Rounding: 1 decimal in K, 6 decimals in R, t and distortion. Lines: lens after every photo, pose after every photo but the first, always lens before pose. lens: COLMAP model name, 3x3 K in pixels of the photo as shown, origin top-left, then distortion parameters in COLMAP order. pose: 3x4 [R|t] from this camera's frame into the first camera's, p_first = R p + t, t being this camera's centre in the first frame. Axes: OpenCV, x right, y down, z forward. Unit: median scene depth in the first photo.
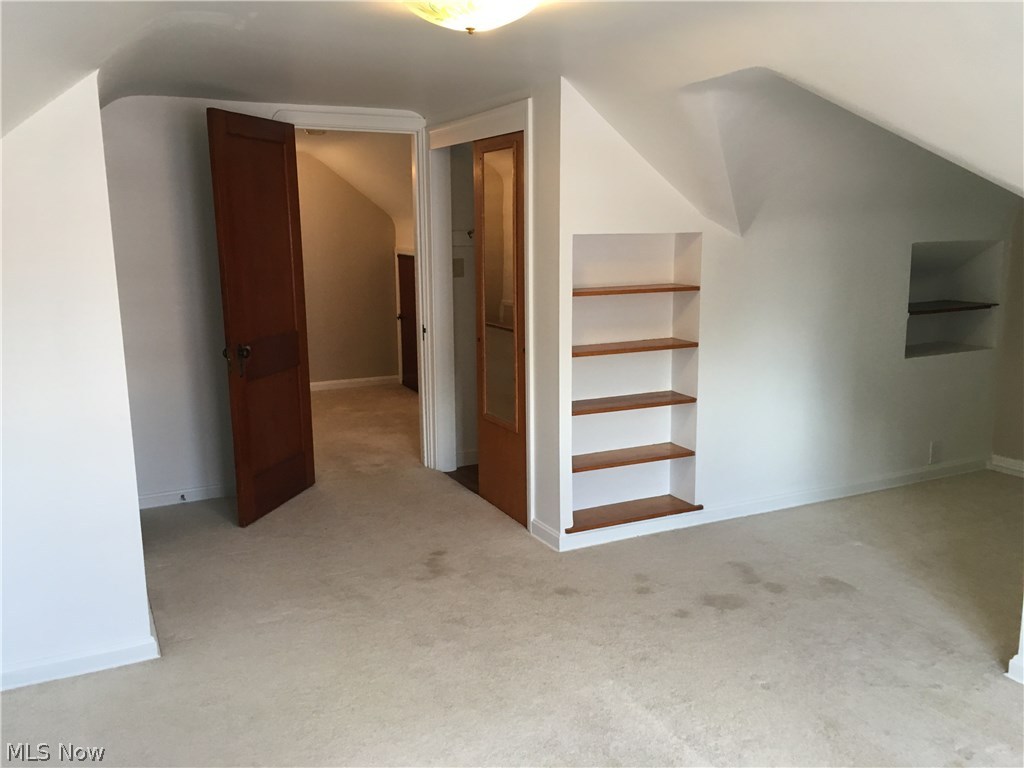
lens RADIAL K [[876.0, 0, 510.0], [0, 876.0, 388.3], [0, 0, 1]] dist [0.069488, -0.088669]
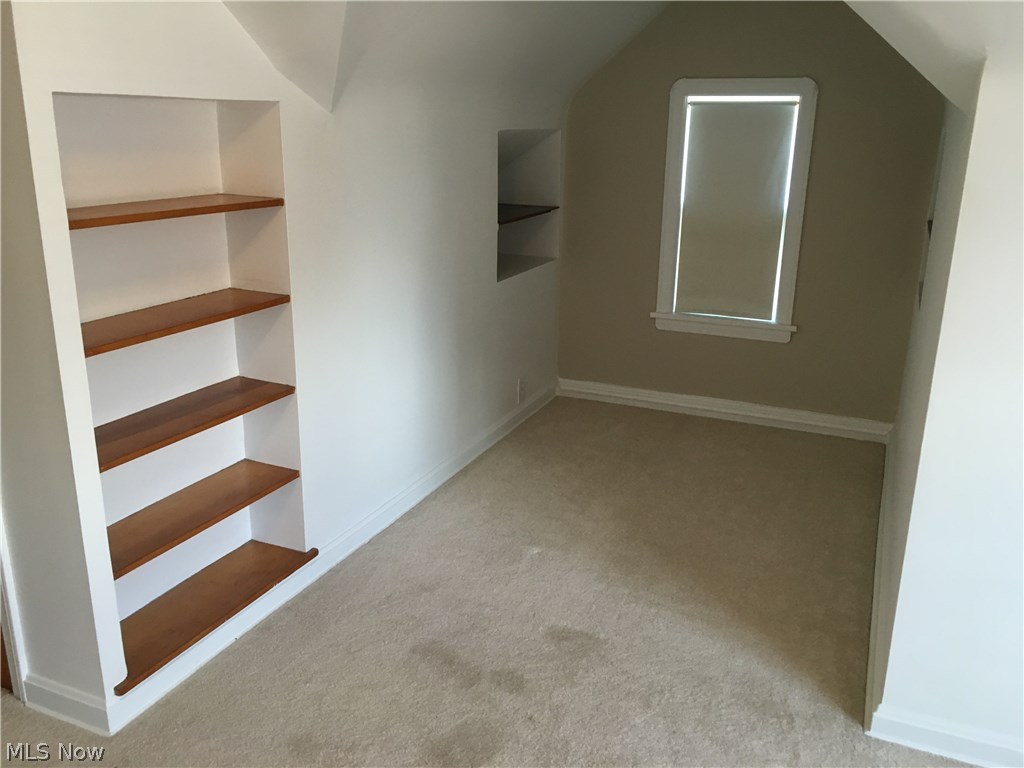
lens RADIAL K [[876.0, 0, 510.0], [0, 876.0, 388.3], [0, 0, 1]] dist [0.069488, -0.088669]
pose [[0.768754, -0.166481, 0.617496, -0.047255], [0.093975, 0.984449, 0.148420, -0.062690], [-0.632602, -0.056070, 0.772445, 0.433741]]
